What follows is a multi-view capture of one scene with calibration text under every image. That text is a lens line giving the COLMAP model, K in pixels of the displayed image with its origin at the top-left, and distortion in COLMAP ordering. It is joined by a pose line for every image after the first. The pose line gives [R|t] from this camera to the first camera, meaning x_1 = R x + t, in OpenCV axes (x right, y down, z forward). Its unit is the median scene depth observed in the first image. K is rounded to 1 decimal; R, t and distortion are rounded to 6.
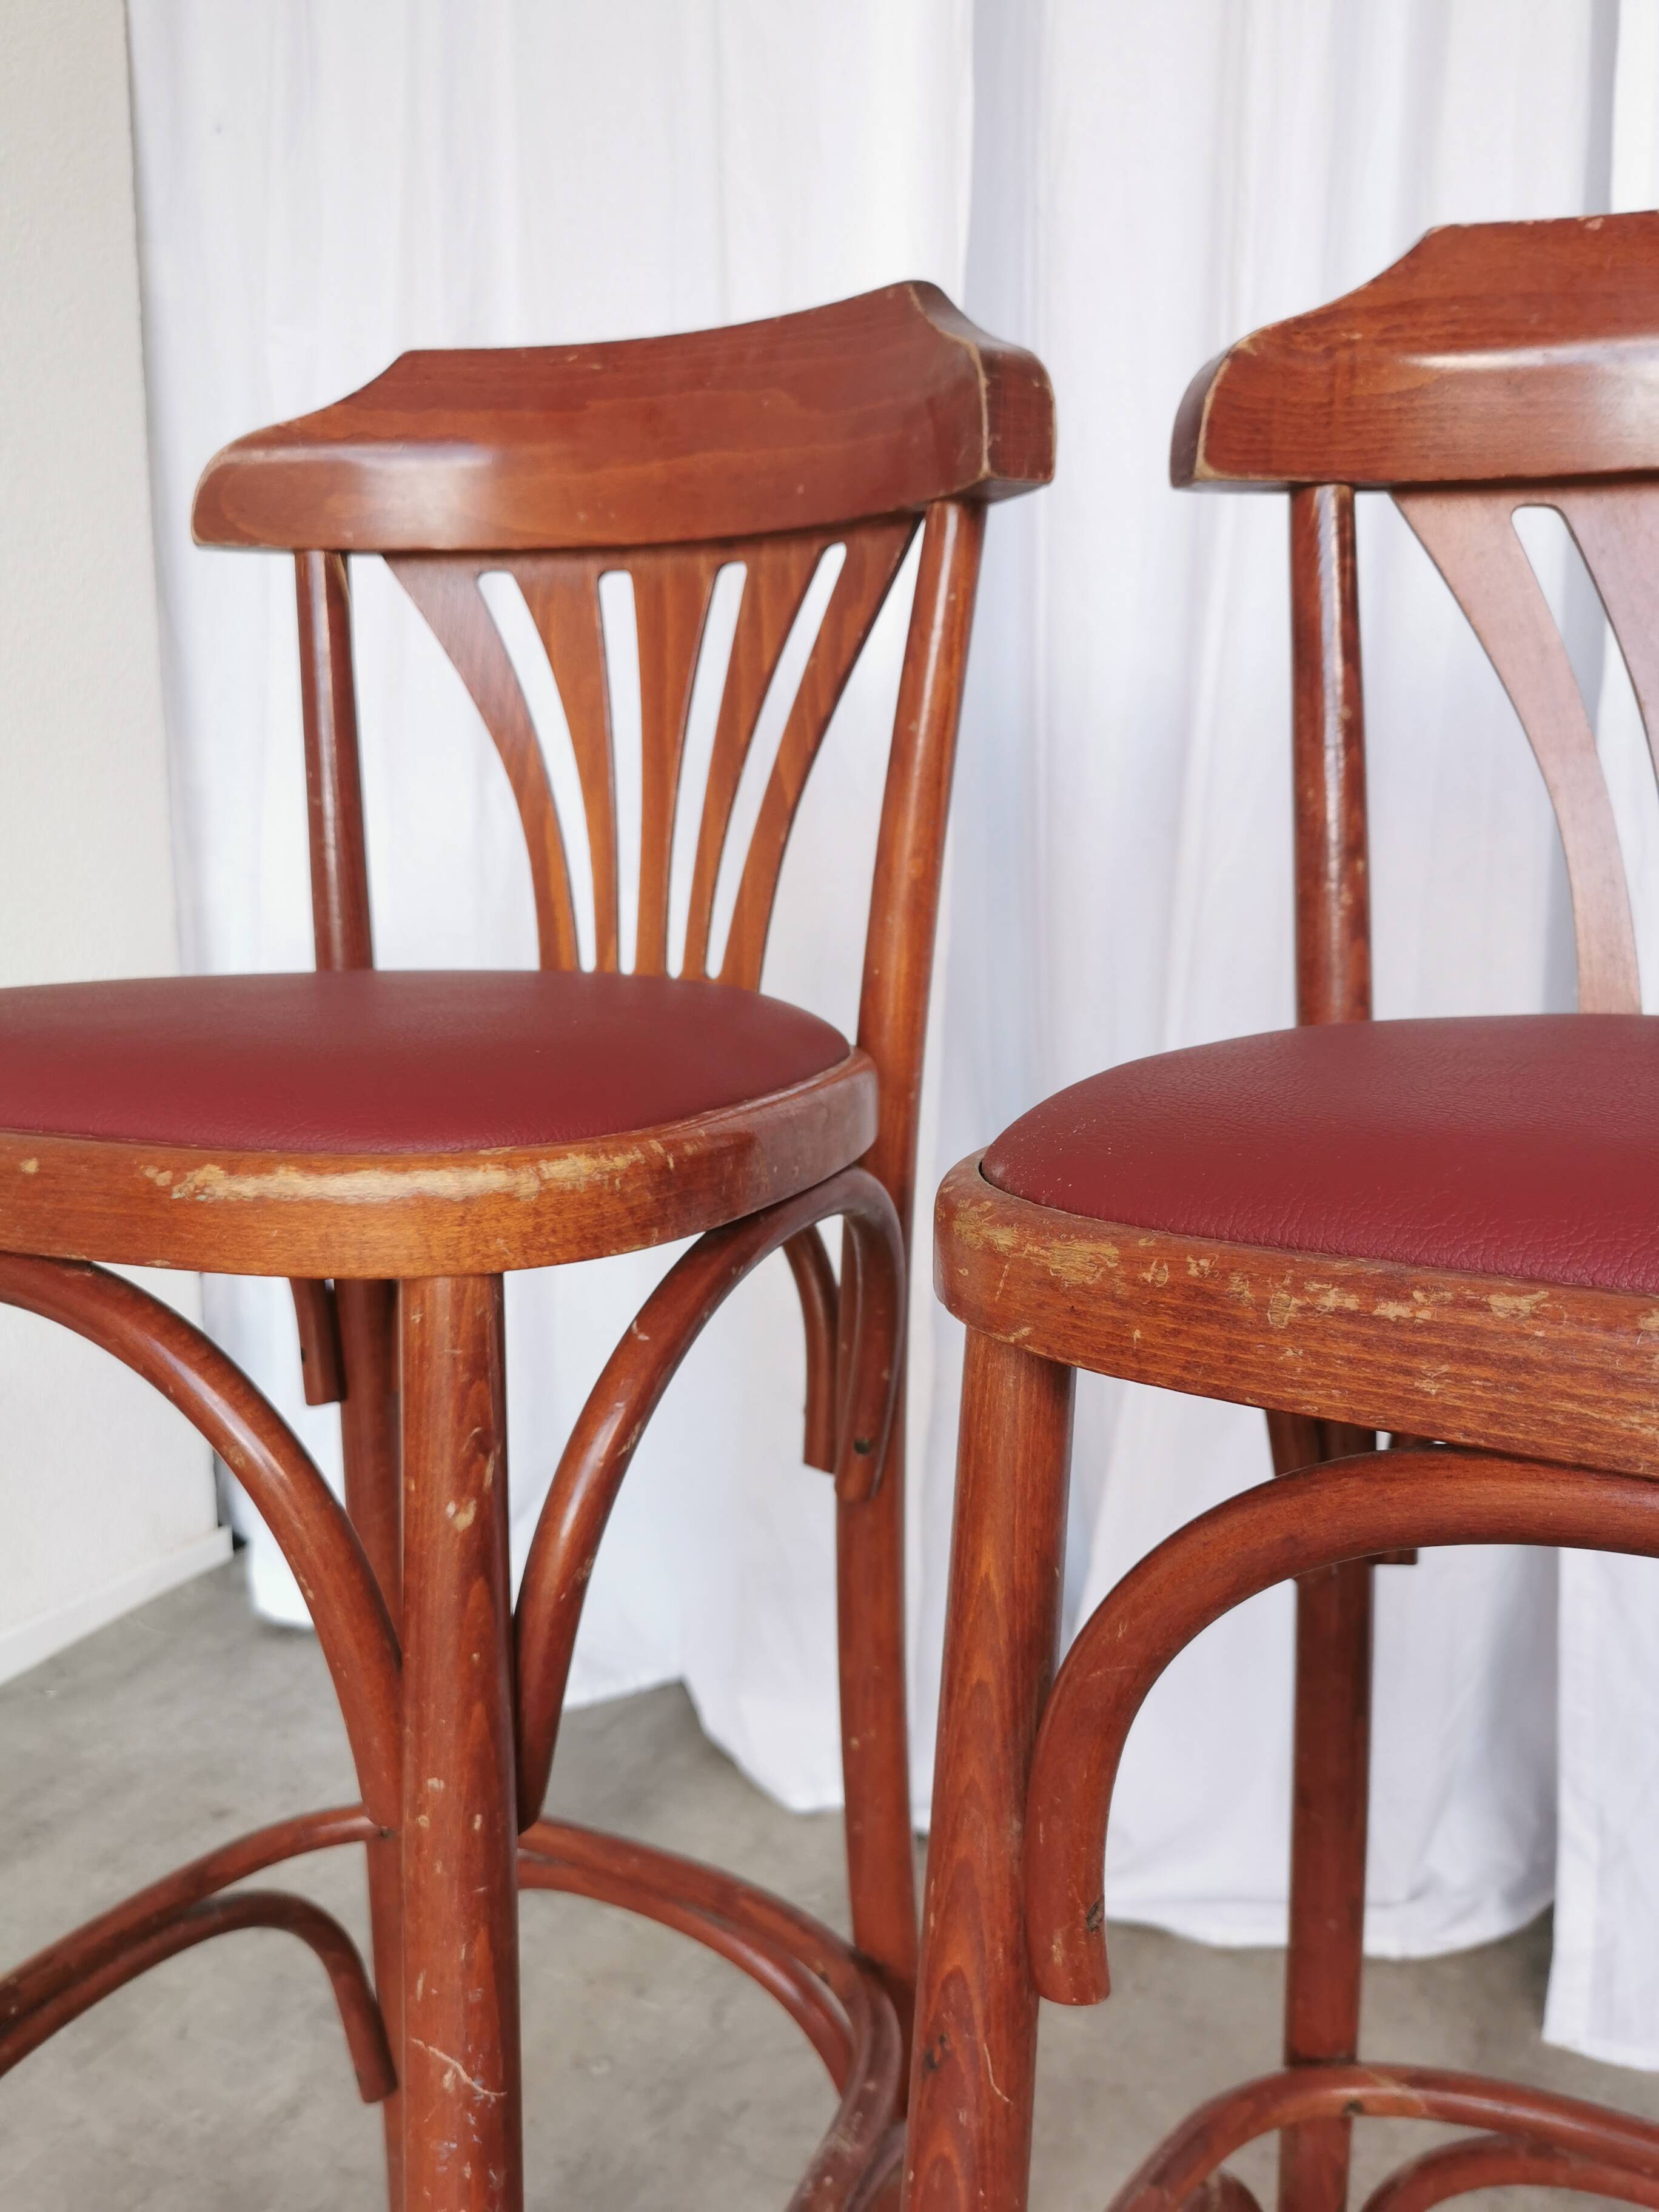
lens RADIAL K [[1723.8, 0, 822.9], [0, 1723.8, 1081.9], [0, 0, 1]] dist [0.043719, -0.057375]
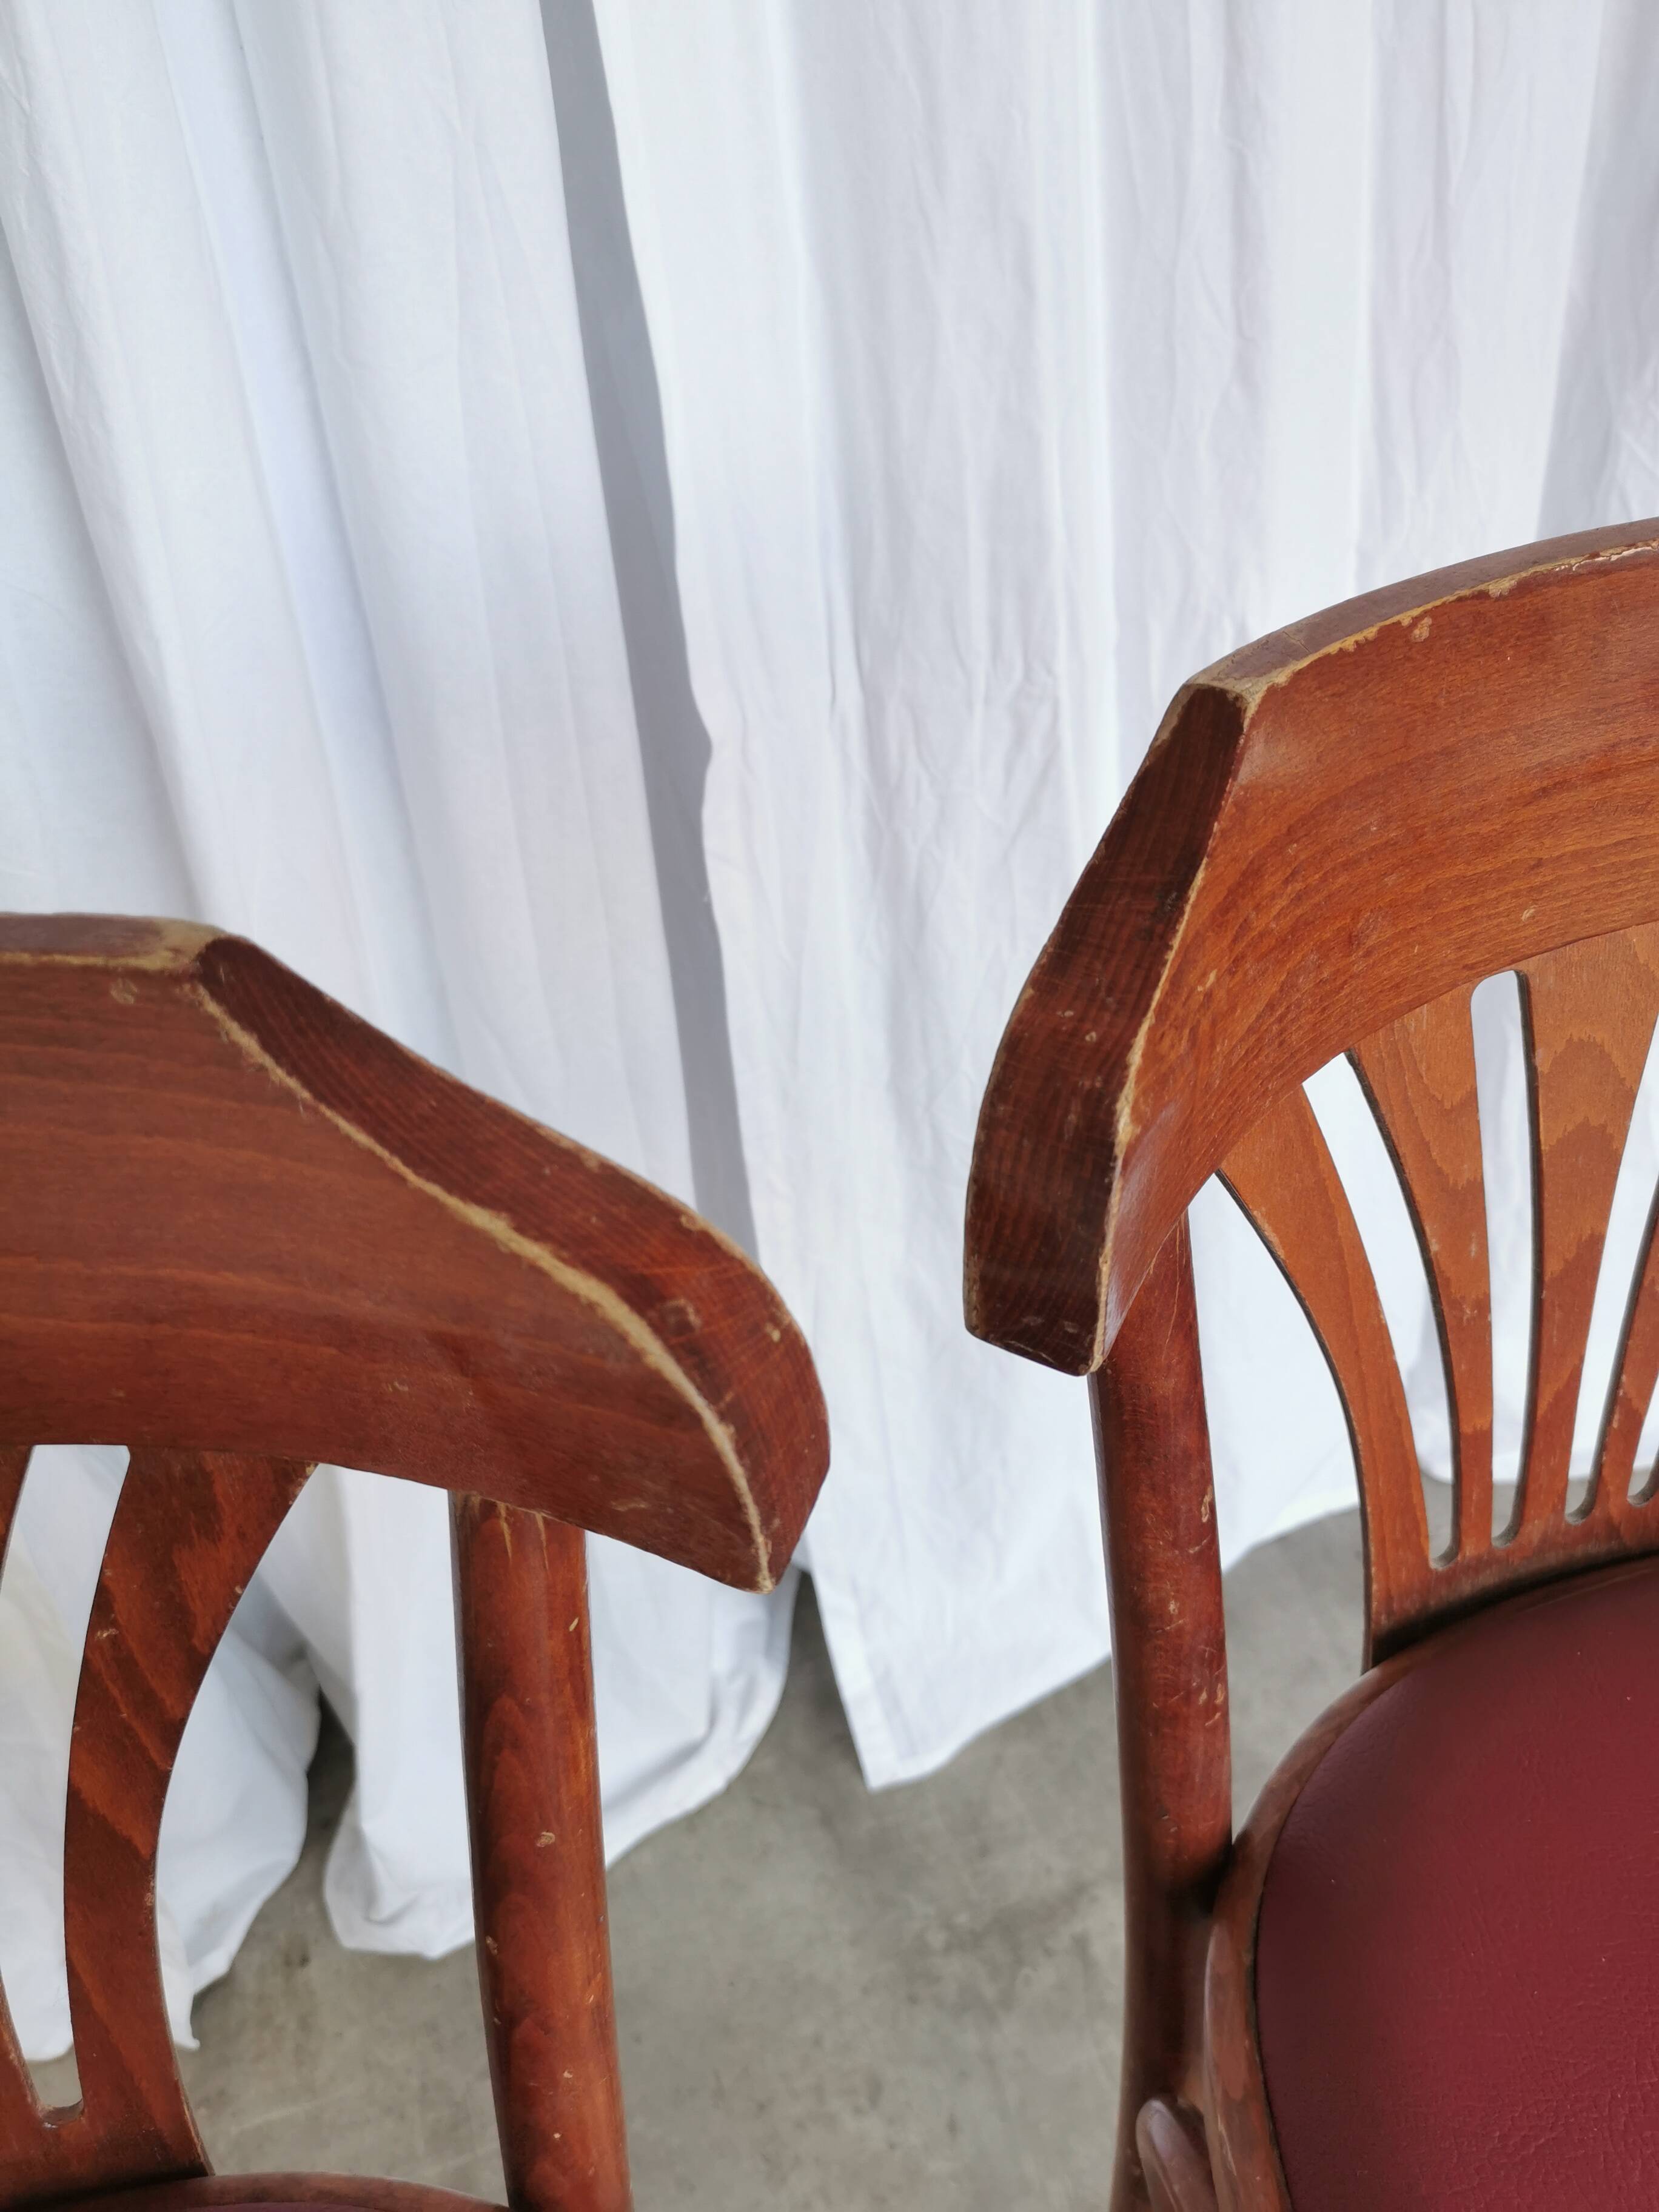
lens RADIAL K [[1744.3, 0, 830.3], [0, 1744.3, 1106.2], [0, 0, 1]] dist [0.023453, -0.036956]
pose [[0.687403, -0.440389, 0.577525, -0.056357], [0.157625, 0.866695, 0.473280, -0.378427], [-0.708966, -0.234302, 0.665184, 0.411456]]
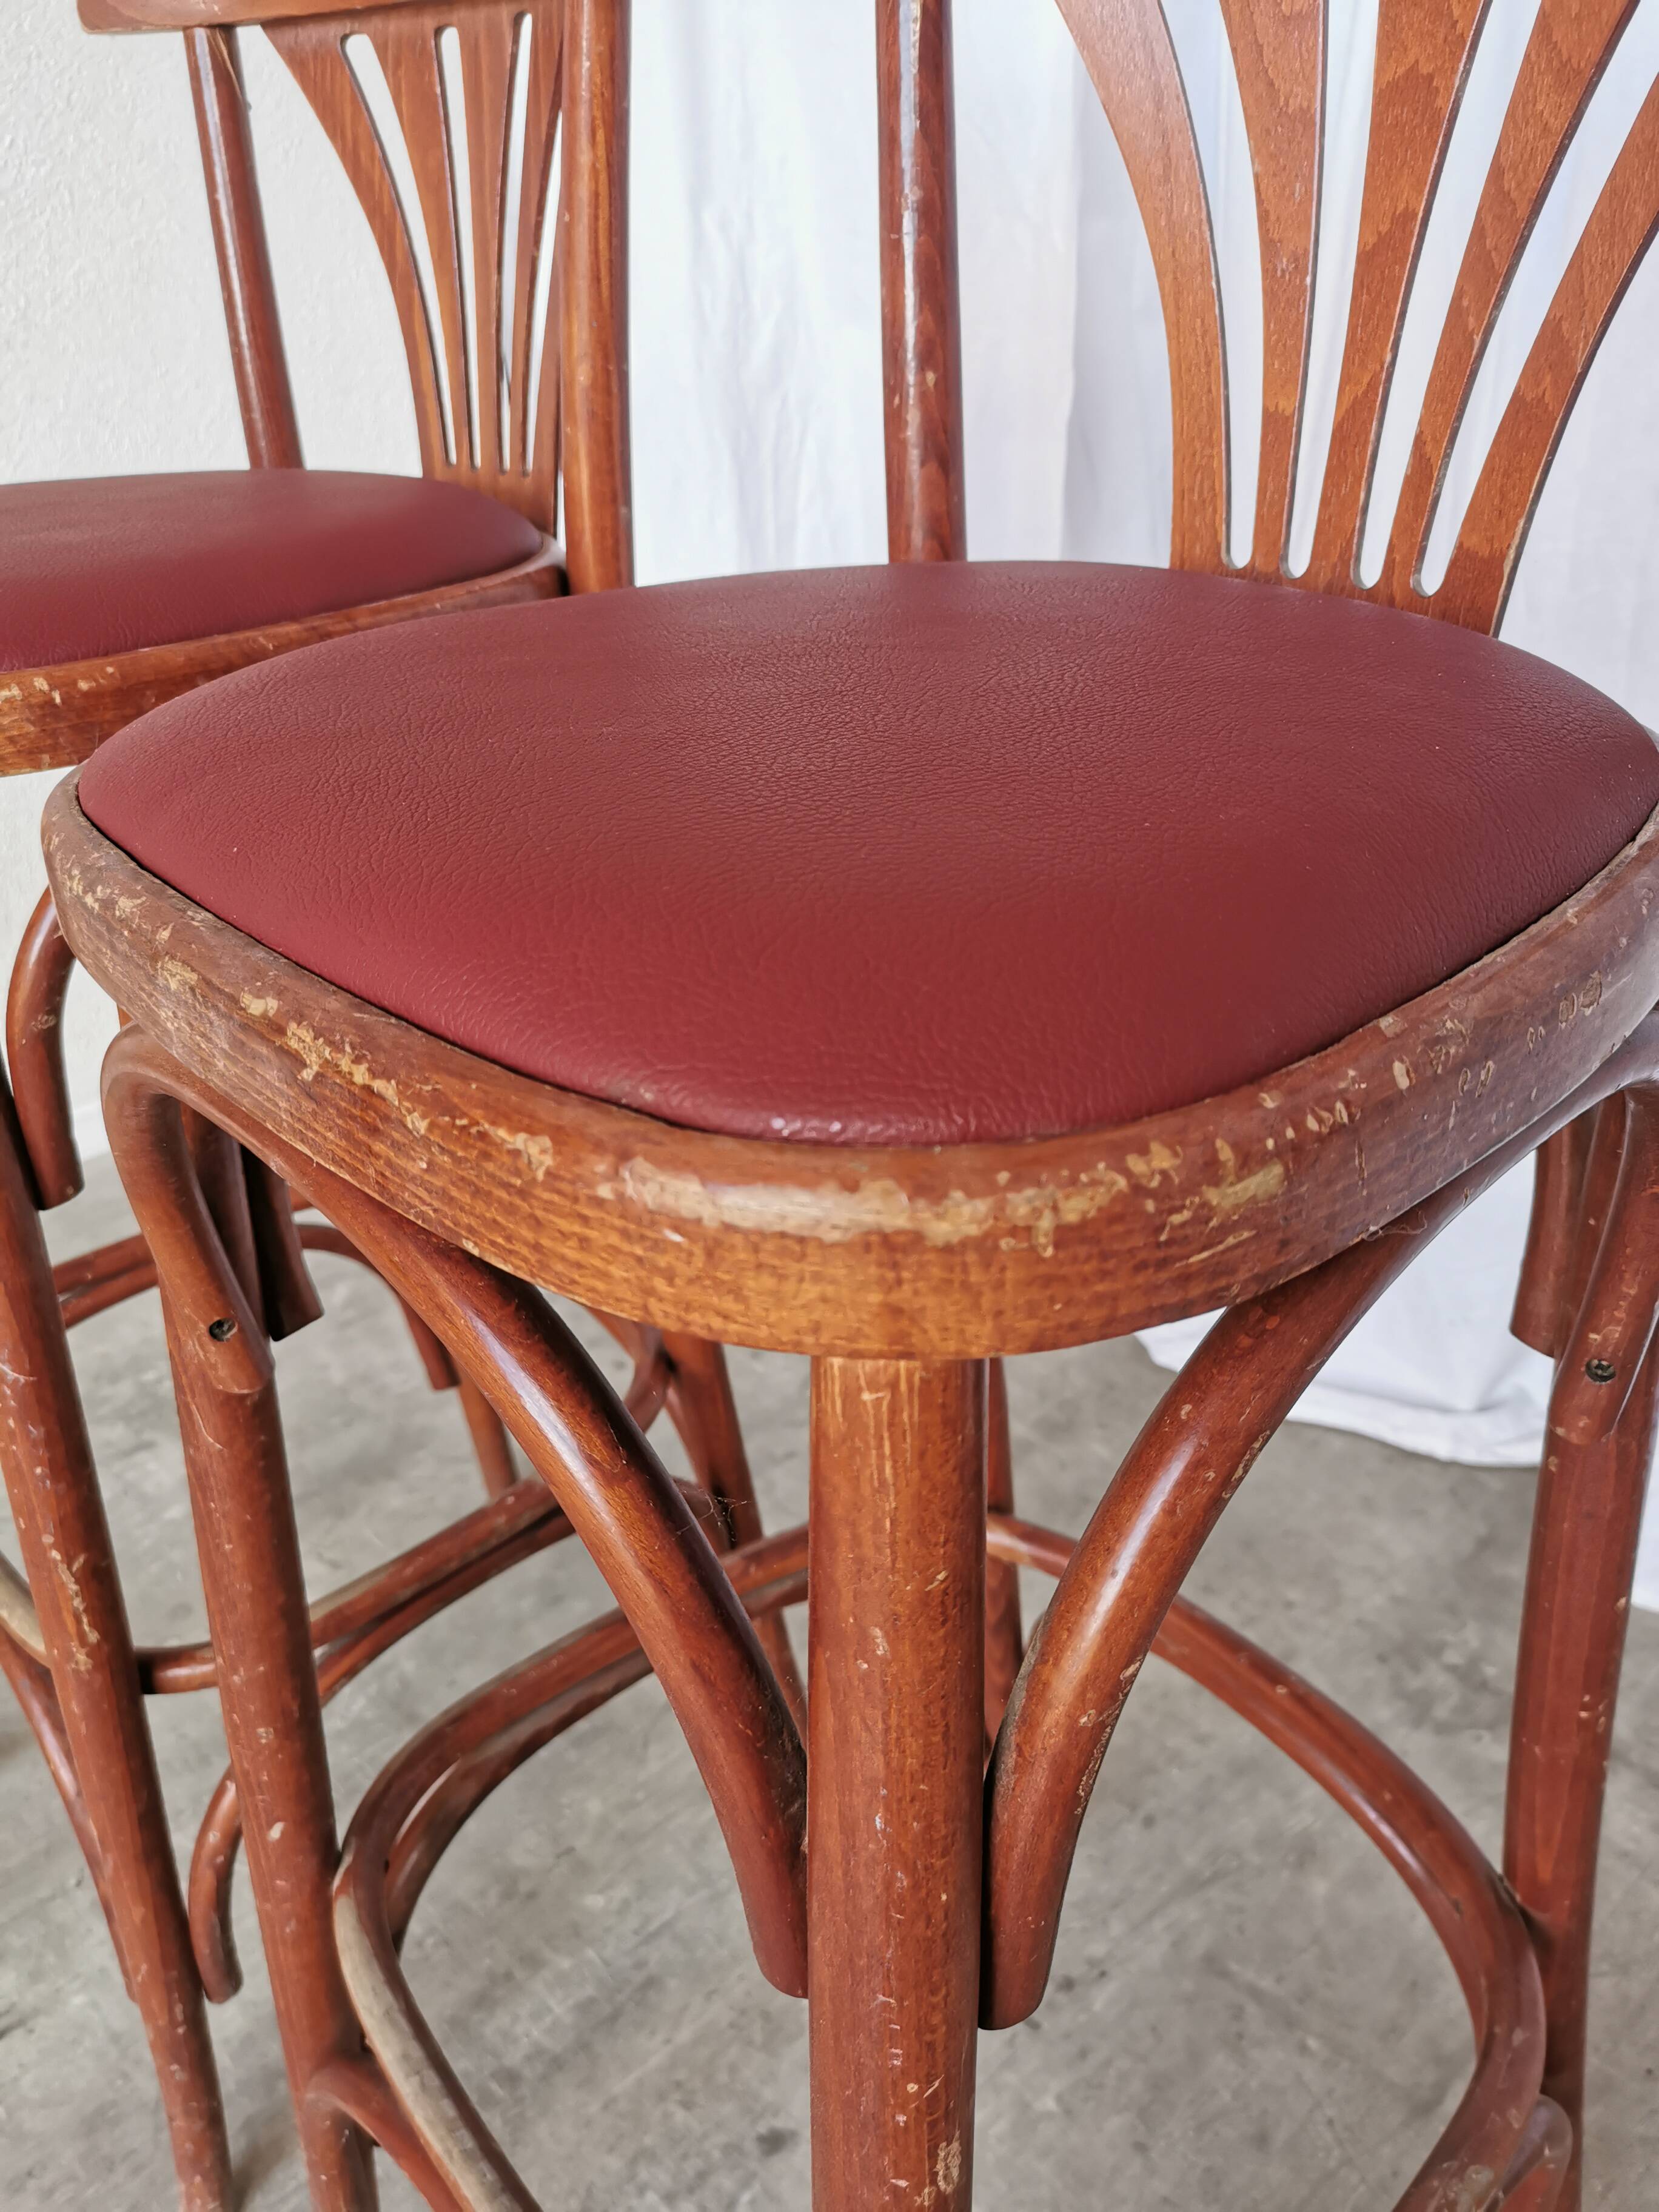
lens RADIAL K [[1723.8, 0, 826.8], [0, 1723.8, 1094.1], [0, 0, 1]] dist [0.043719, -0.057375]
pose [[0.930890, 0.127957, -0.342156, 0.360801], [-0.009422, 0.944743, 0.327675, -0.038983], [0.365178, -0.301806, 0.880658, 0.032590]]
